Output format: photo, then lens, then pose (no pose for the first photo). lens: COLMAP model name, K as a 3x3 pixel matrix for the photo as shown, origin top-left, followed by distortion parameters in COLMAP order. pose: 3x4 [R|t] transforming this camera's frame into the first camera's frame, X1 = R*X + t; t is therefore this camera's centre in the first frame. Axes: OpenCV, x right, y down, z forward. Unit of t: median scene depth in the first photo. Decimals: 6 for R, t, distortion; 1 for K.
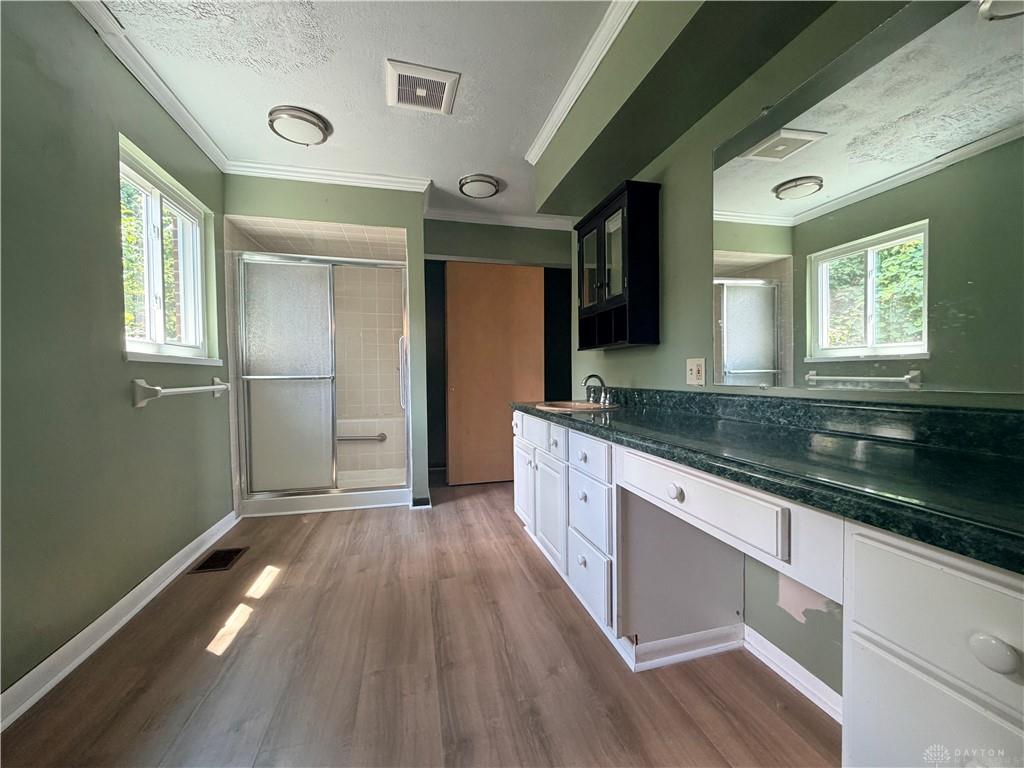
lens RADIAL K [[410.8, 0, 509.6], [0, 410.8, 384.6], [0, 0, 1]] dist [-0.003242, -0.000228]
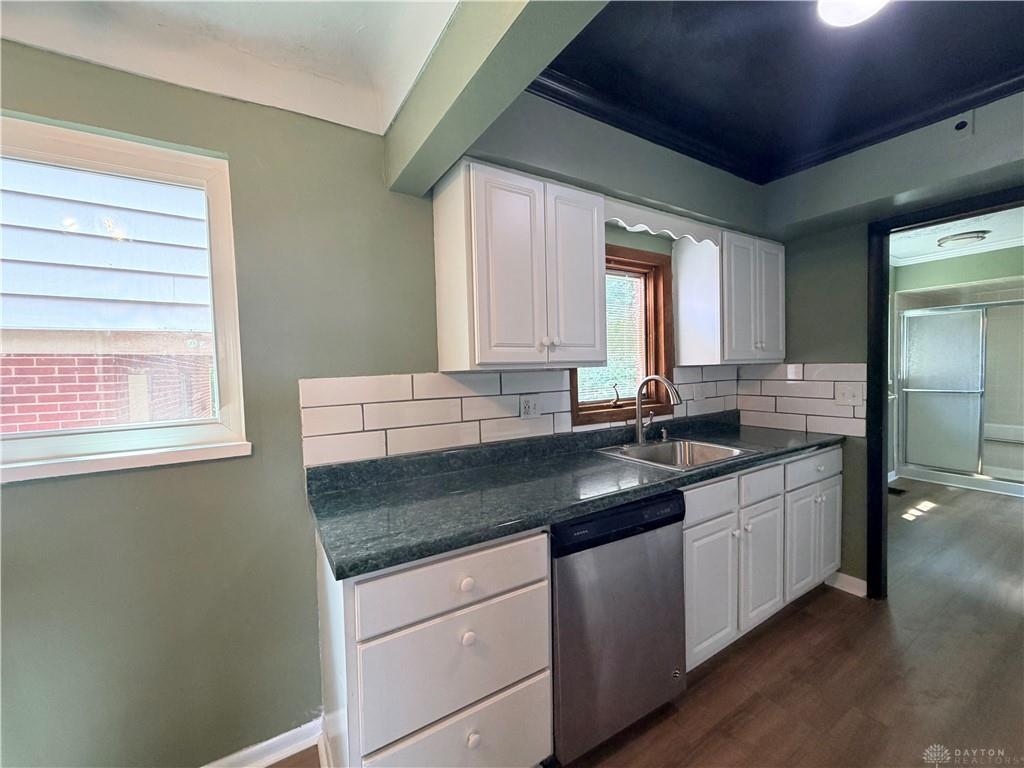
lens RADIAL K [[410.8, 0, 507.7], [0, 410.8, 384.0], [0, 0, 1]] dist [-0.003242, -0.000228]
pose [[0.303348, 0.046750, -0.951732, 0.392096], [0.000549, 0.998787, 0.049236, -0.118398], [0.952880, -0.015458, 0.302955, -0.934268]]
